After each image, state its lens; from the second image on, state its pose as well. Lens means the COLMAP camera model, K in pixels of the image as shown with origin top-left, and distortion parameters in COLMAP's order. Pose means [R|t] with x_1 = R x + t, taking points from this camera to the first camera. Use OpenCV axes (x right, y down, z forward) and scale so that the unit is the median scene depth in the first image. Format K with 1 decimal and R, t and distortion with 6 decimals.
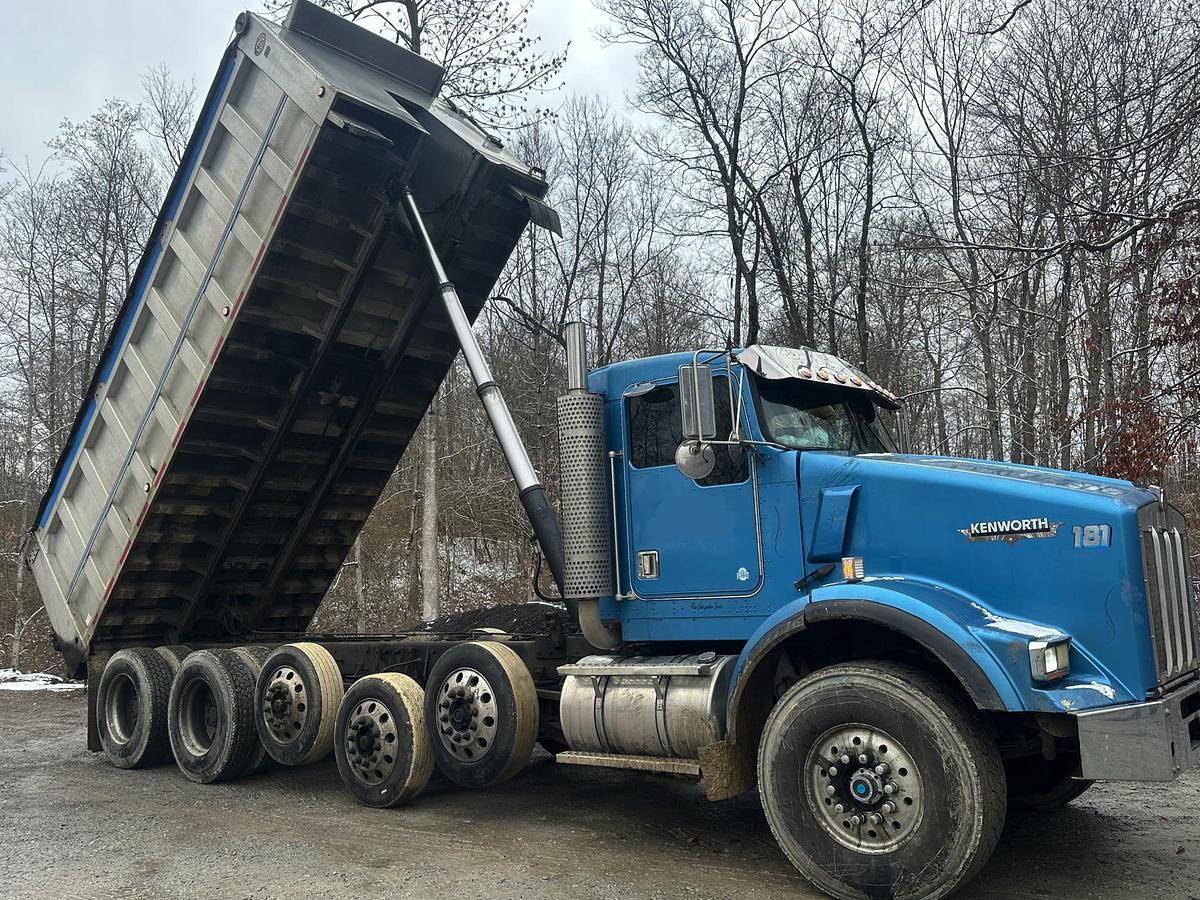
lens RADIAL K [[974.7, 0, 600.0], [0, 974.7, 450.0], [0, 0, 1]] dist [0.075565, -0.127404]
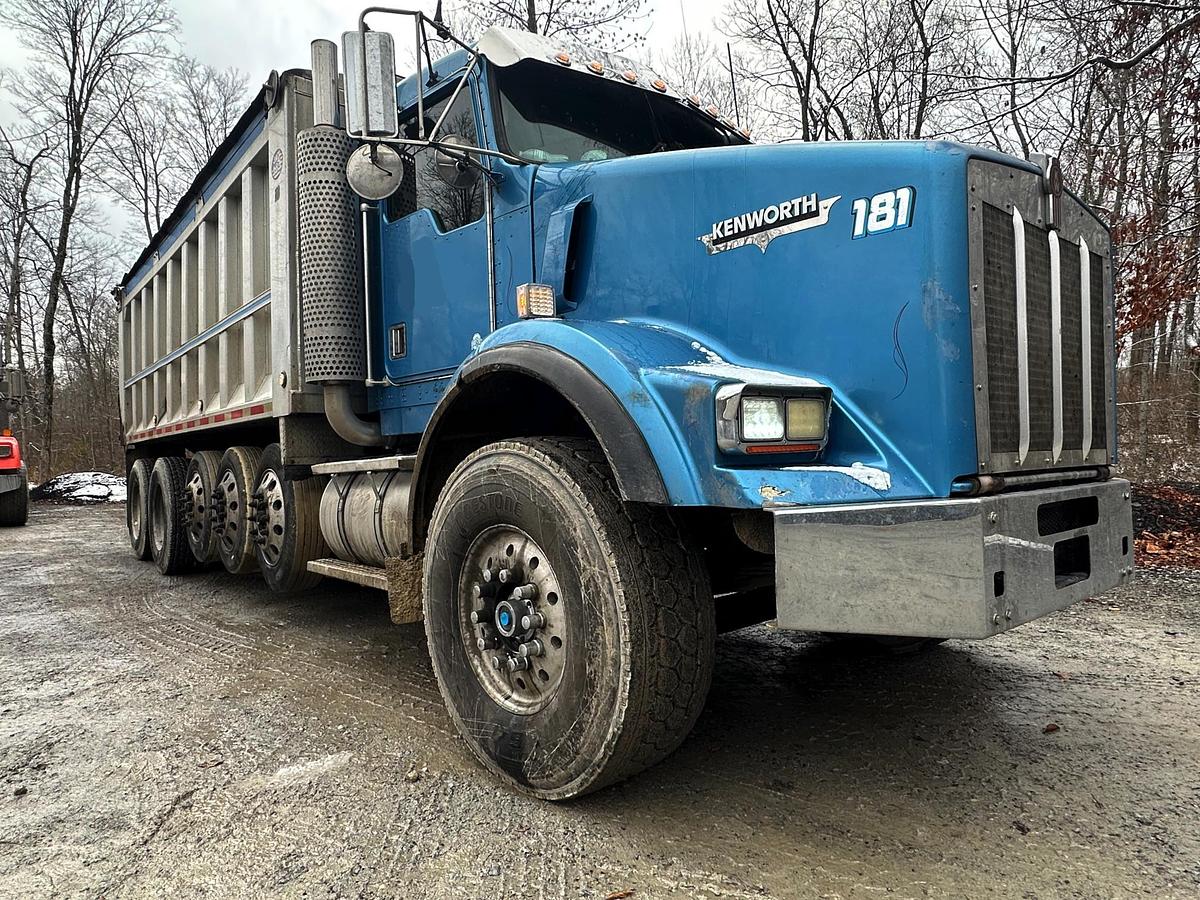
lens RADIAL K [[726.1, 0, 600.0], [0, 726.1, 450.0], [0, 0, 1]] dist [-0.003344, -0.000326]
pose [[0.983736, 0.013490, -0.179112, 0.357480], [0.011256, 0.990586, 0.136428, 0.140613], [0.179266, -0.136225, 0.974324, 0.470104]]
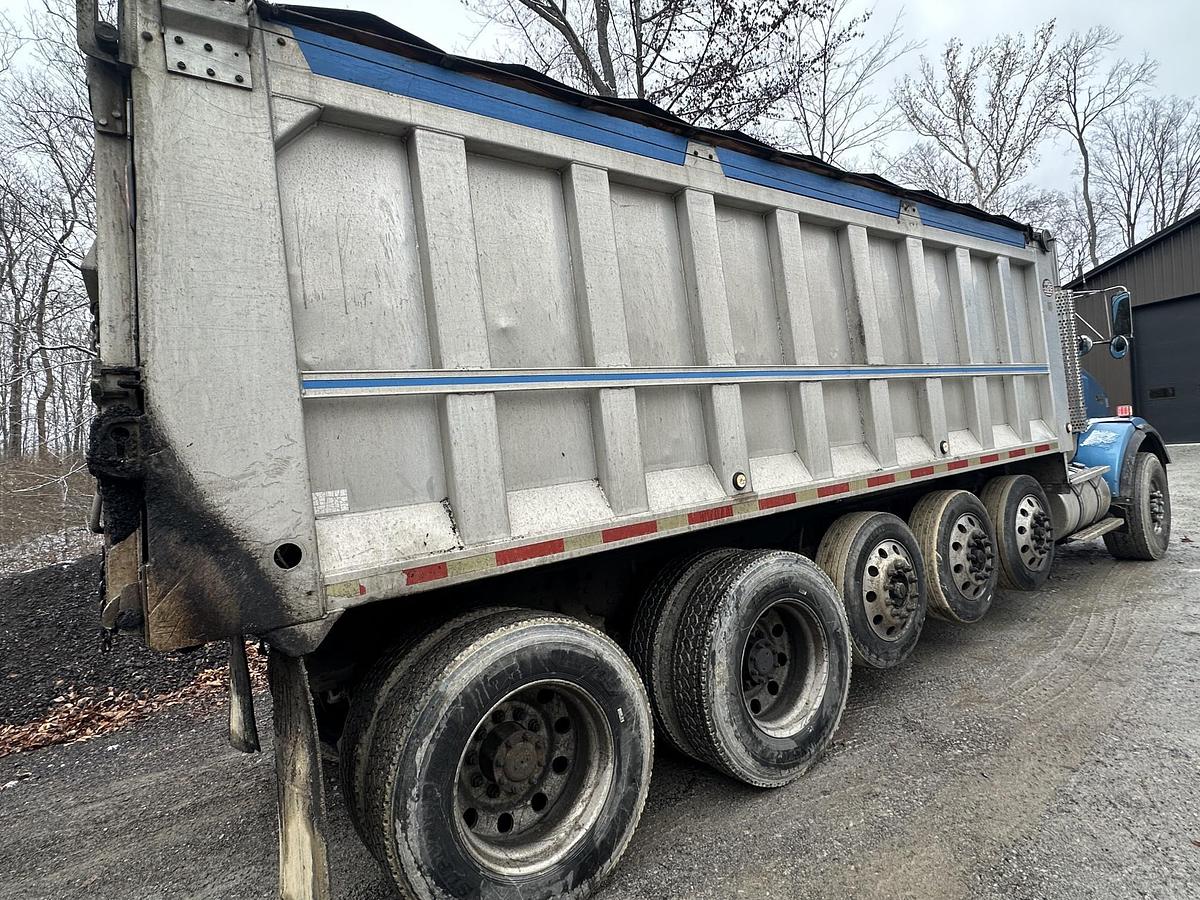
lens RADIAL K [[635.8, 0, 600.0], [0, 635.8, 450.0], [0, 0, 1]] dist [-0.003038, 0.000013]
pose [[0.263361, 0.023537, 0.964410, -1.238577], [-0.031572, 0.999377, -0.015769, 0.240419], [-0.964181, -0.026296, 0.263940, 1.577305]]
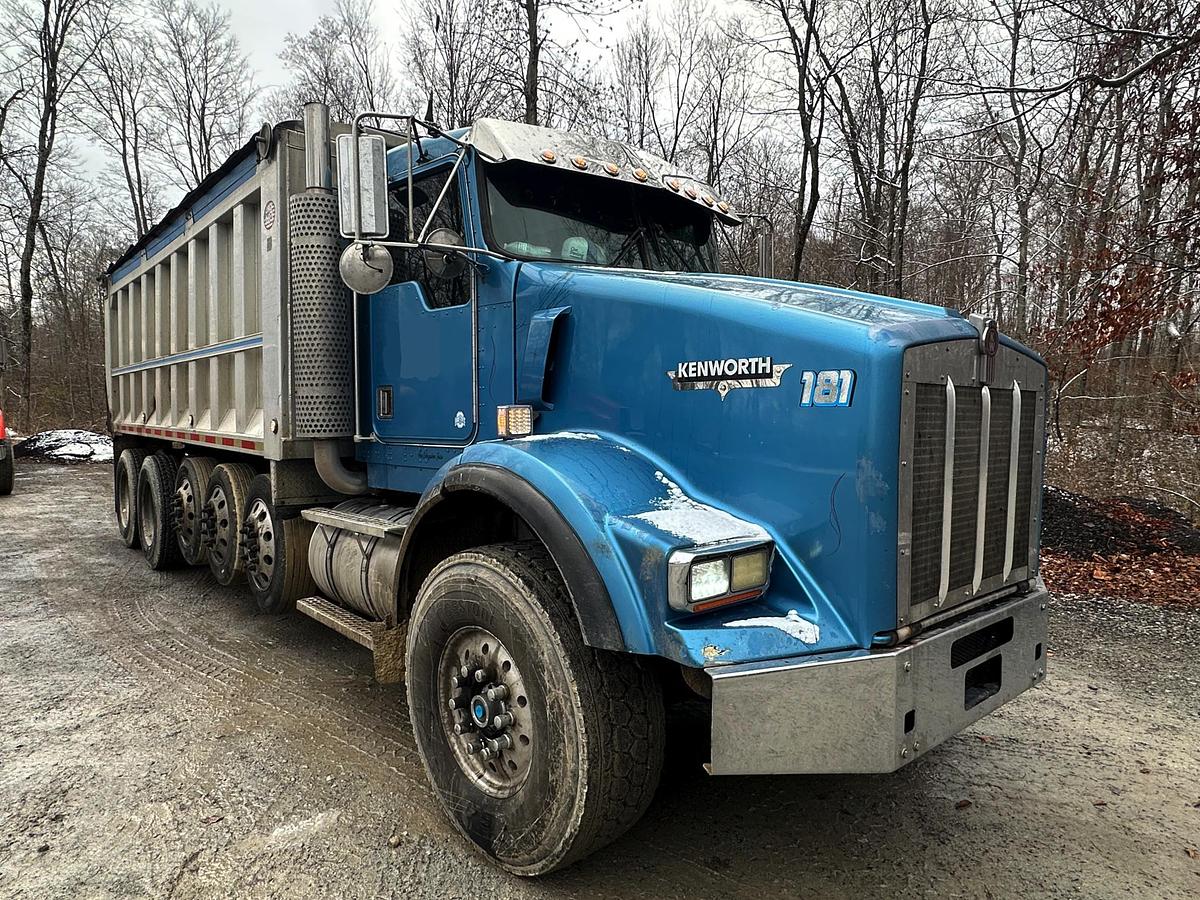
lens RADIAL K [[725.8, 0, 592.9], [0, 725.8, 452.1], [0, 0, 1]] dist [-0.001915, -0.001460]
pose [[0.984992, 0.055817, -0.163326, 0.369269], [-0.022670, 0.979907, 0.198164, 0.033825], [0.171105, -0.191487, 0.966466, 0.446778]]
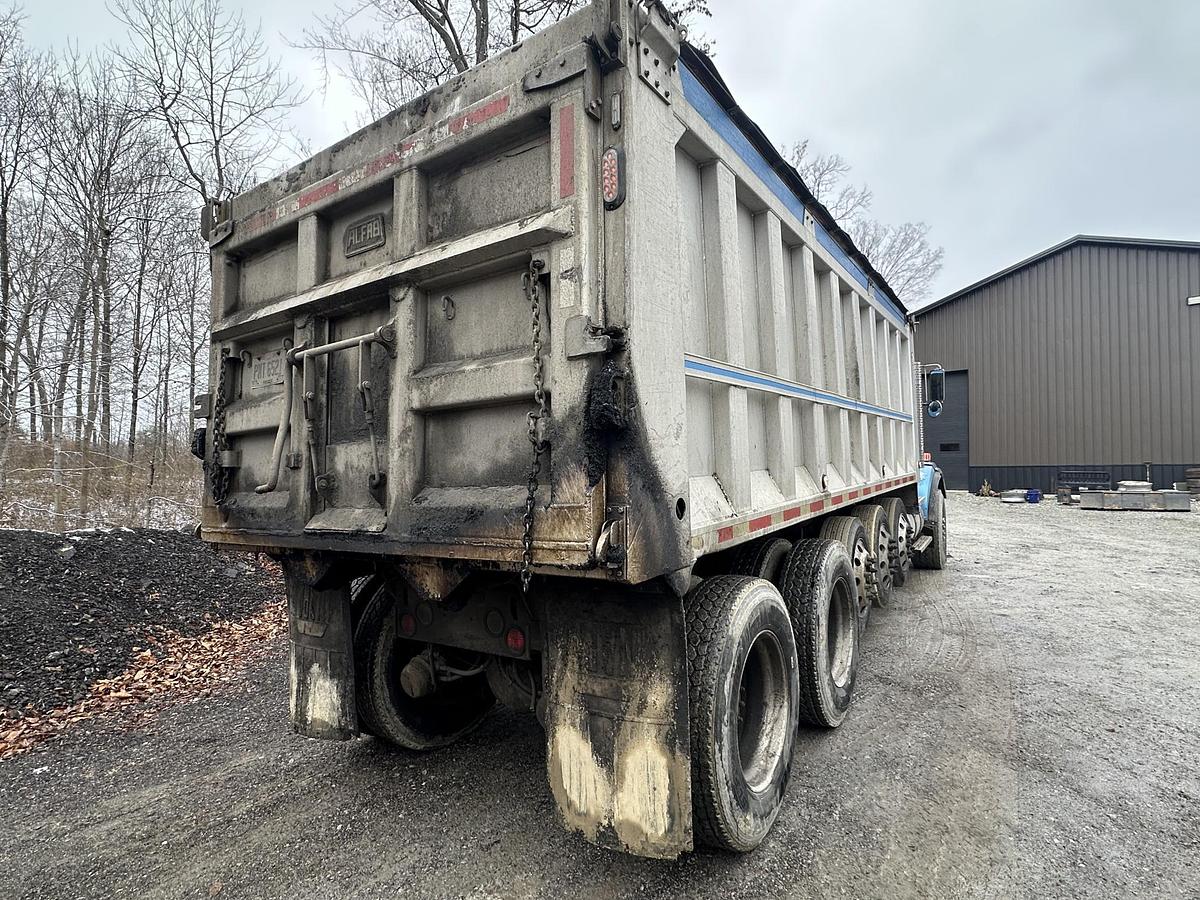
lens RADIAL K [[635.8, 0, 600.0], [0, 635.8, 450.0], [0, 0, 1]] dist [-0.003038, 0.000013]
pose [[-0.098283, 0.062280, 0.993208, -1.340943], [-0.095084, 0.992886, -0.071669, 0.294399], [-0.990606, -0.101482, -0.091662, 1.919113]]
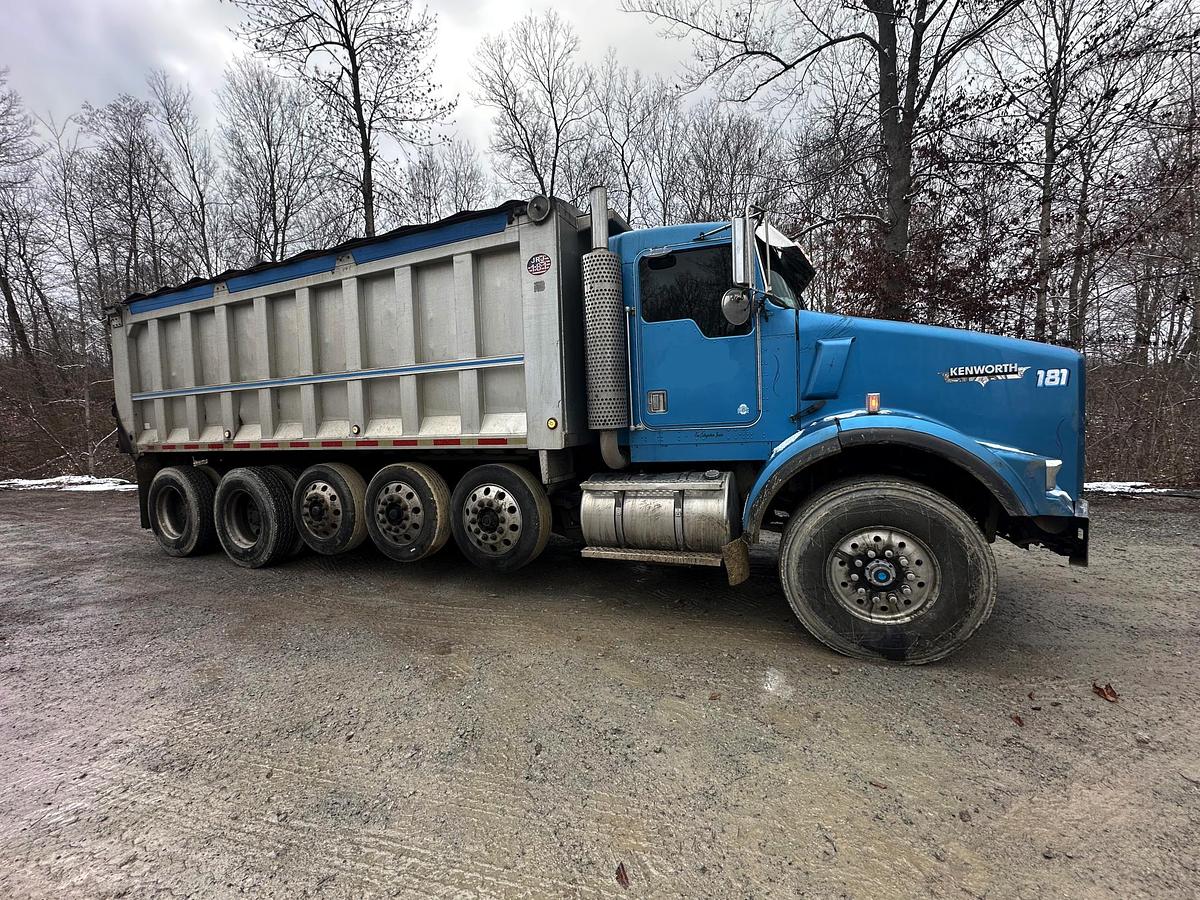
lens RADIAL K [[474.5, 0, 595.6], [0, 474.5, 445.8], [0, 0, 1]] dist [-0.003572, -0.000187]
pose [[0.960488, -0.010707, 0.278116, -0.214258], [-0.040260, 0.983405, 0.176899, 0.076927], [-0.275394, -0.181106, 0.944118, 0.484170]]
